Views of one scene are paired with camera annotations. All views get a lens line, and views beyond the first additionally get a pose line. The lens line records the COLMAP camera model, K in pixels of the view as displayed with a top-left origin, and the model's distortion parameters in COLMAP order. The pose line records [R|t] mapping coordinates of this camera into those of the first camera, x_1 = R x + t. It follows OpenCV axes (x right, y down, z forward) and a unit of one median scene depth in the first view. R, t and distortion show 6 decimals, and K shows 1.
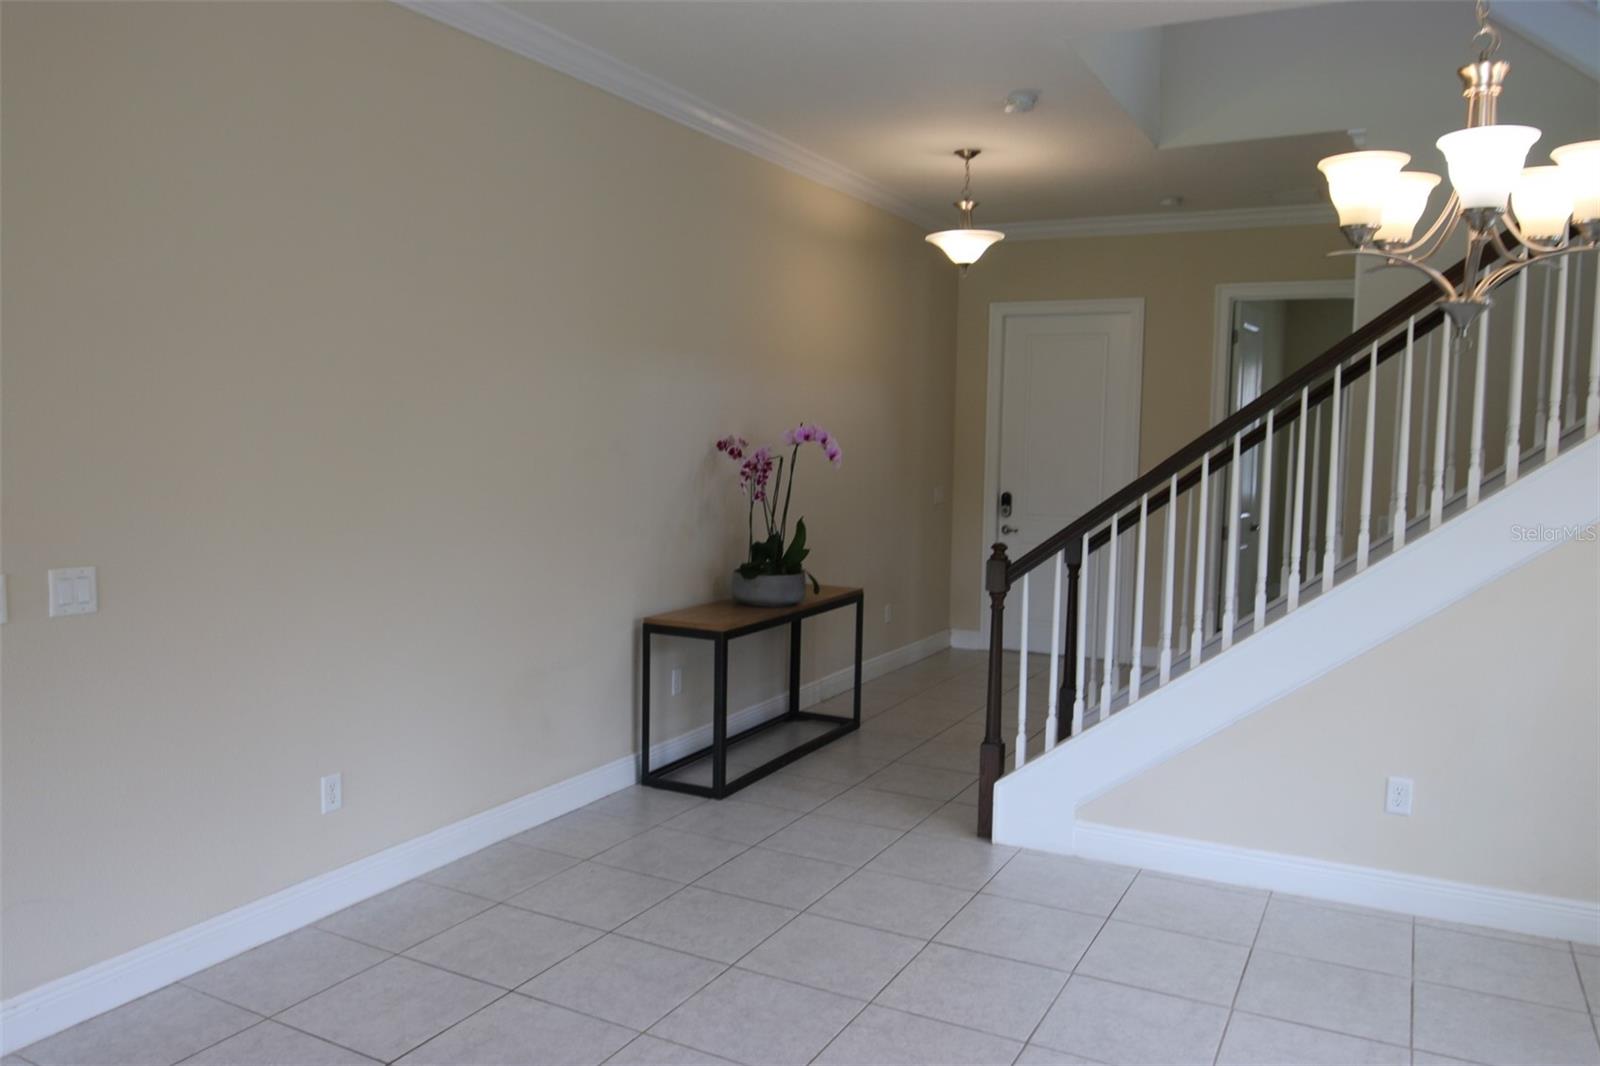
lens RADIAL K [[1171.6, 0, 800.0], [0, 1171.6, 533.0], [0, 0, 1]] dist [-0.017804, -0.005021]
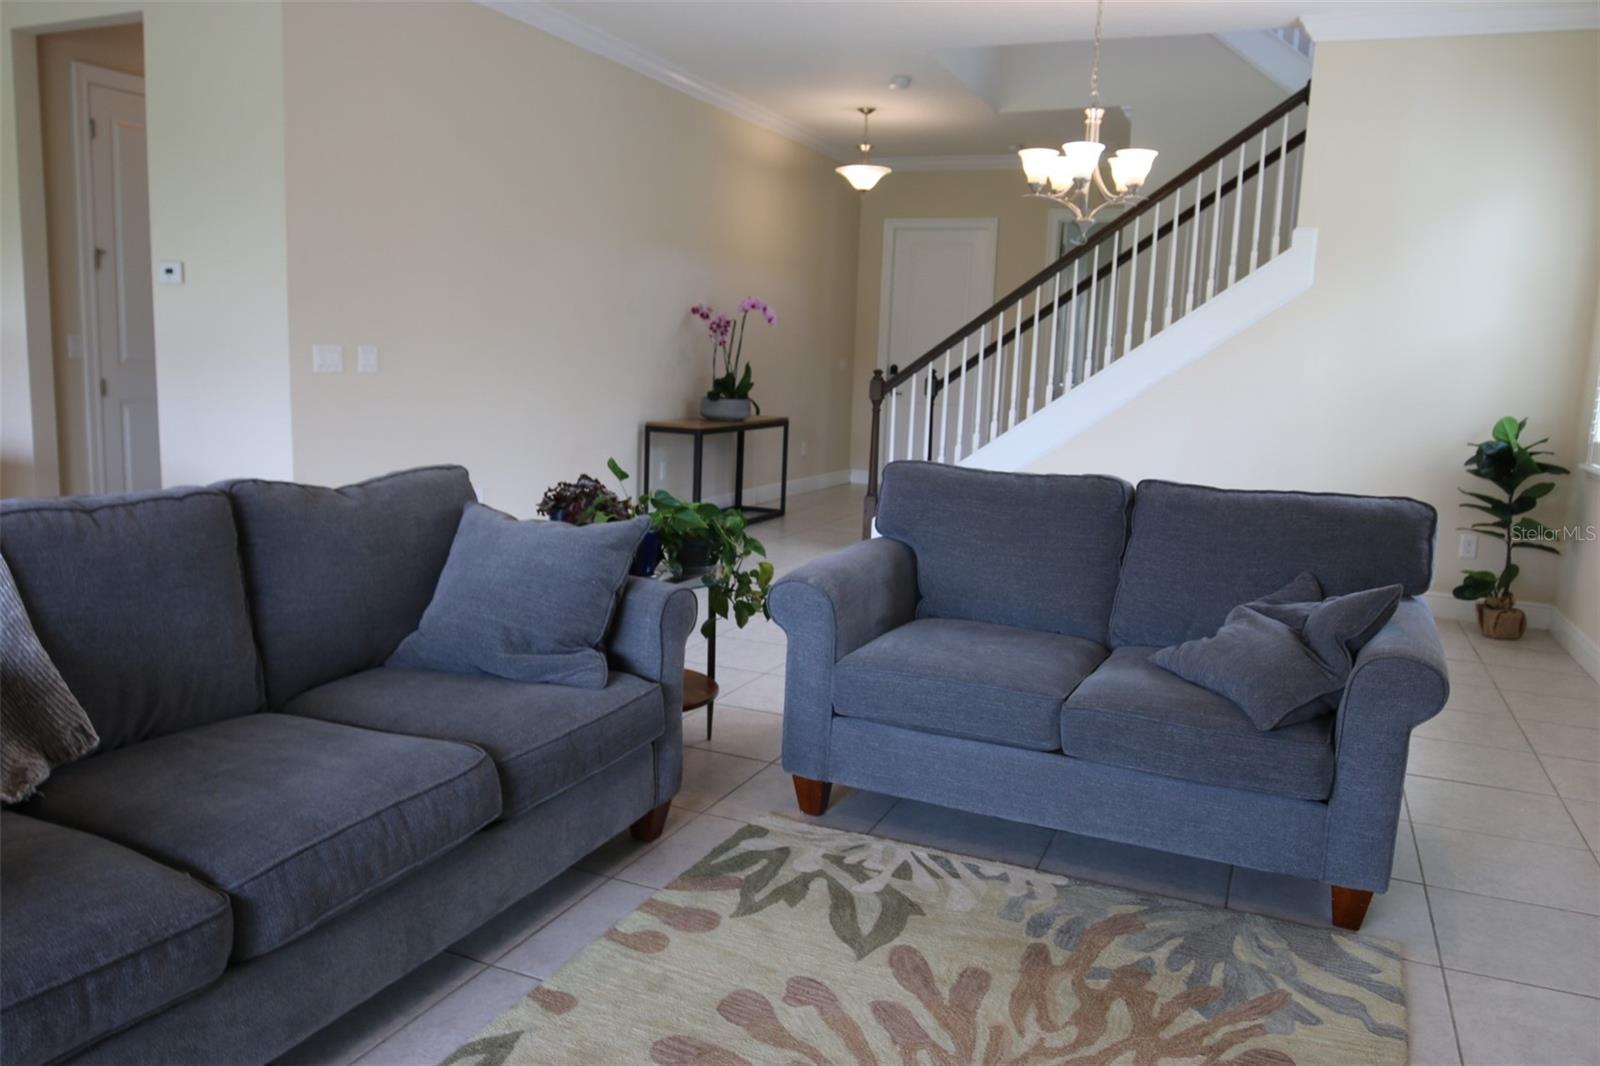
lens RADIAL K [[1171.6, 0, 800.0], [0, 1171.6, 533.0], [0, 0, 1]] dist [-0.017804, -0.005021]
pose [[0.996814, 0.009547, 0.079188, -0.048370], [-0.015000, 0.997535, 0.068552, 0.098795], [-0.078338, -0.069521, 0.994500, -0.477785]]
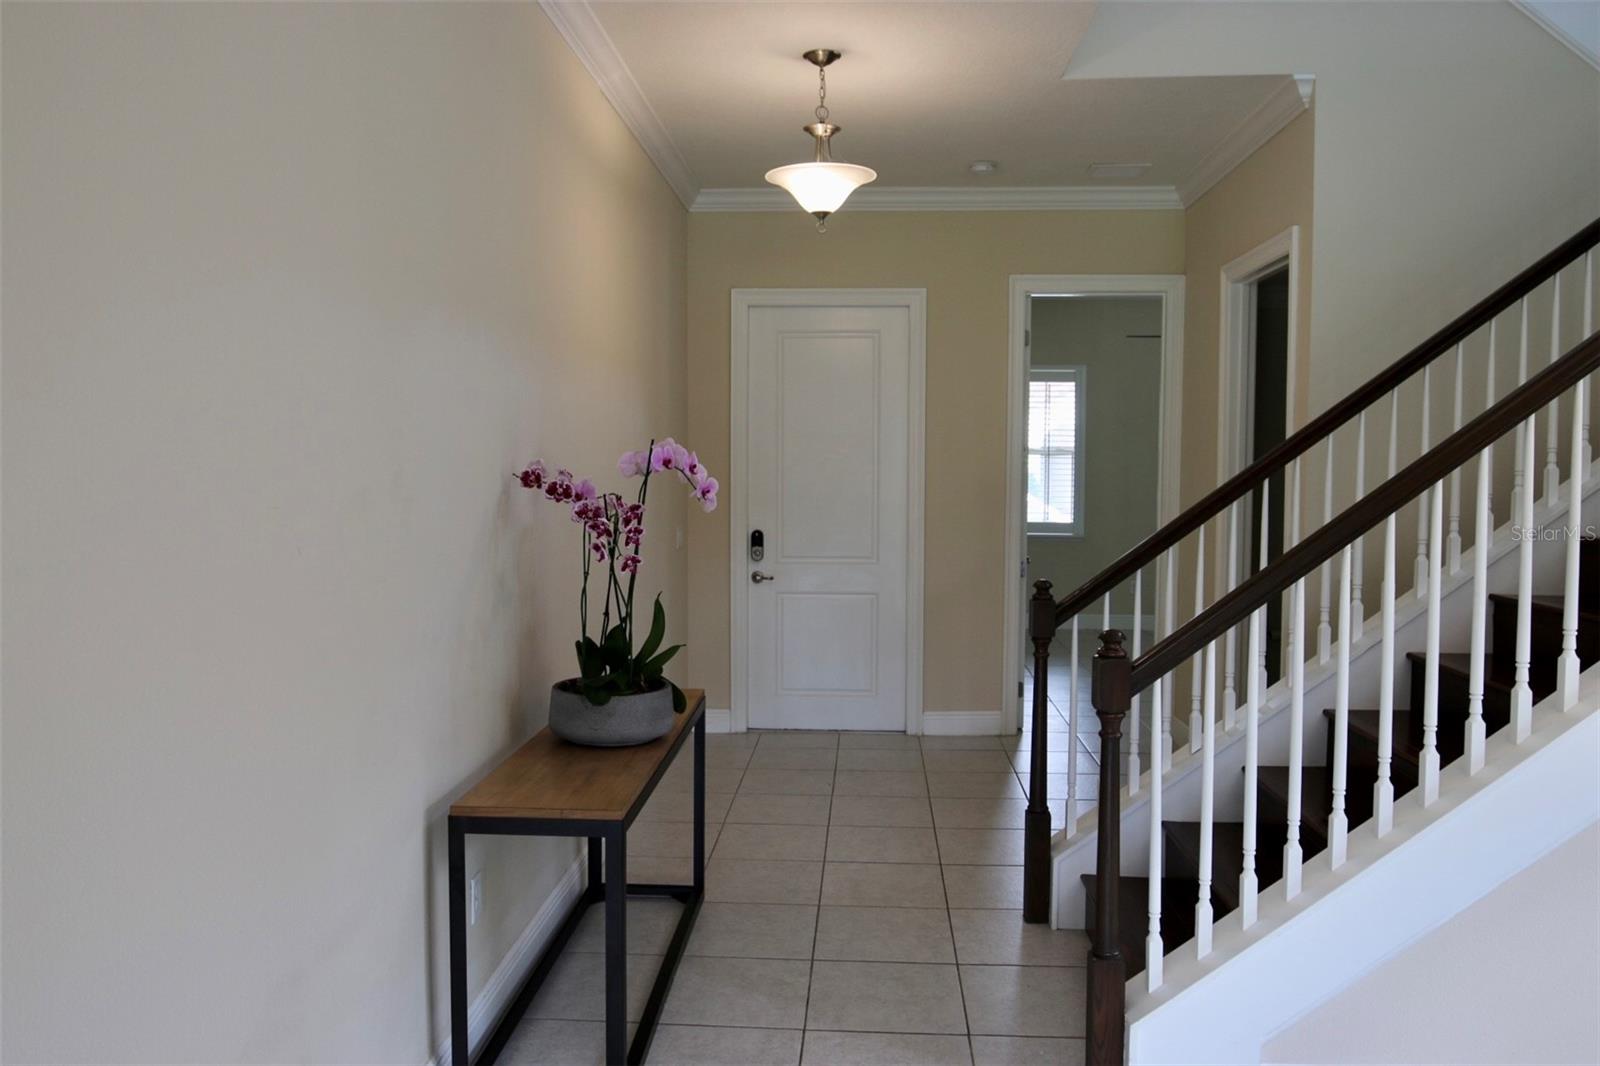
lens RADIAL K [[1159.0, 0, 800.0], [0, 1159.0, 533.0], [0, 0, 1]] dist [-0.056373, 0.000287]
pose [[0.908904, -0.042045, 0.414881, -0.181062], [0.051011, 0.998642, -0.010548, -0.034708], [-0.413874, 0.030751, 0.909815, 0.418488]]
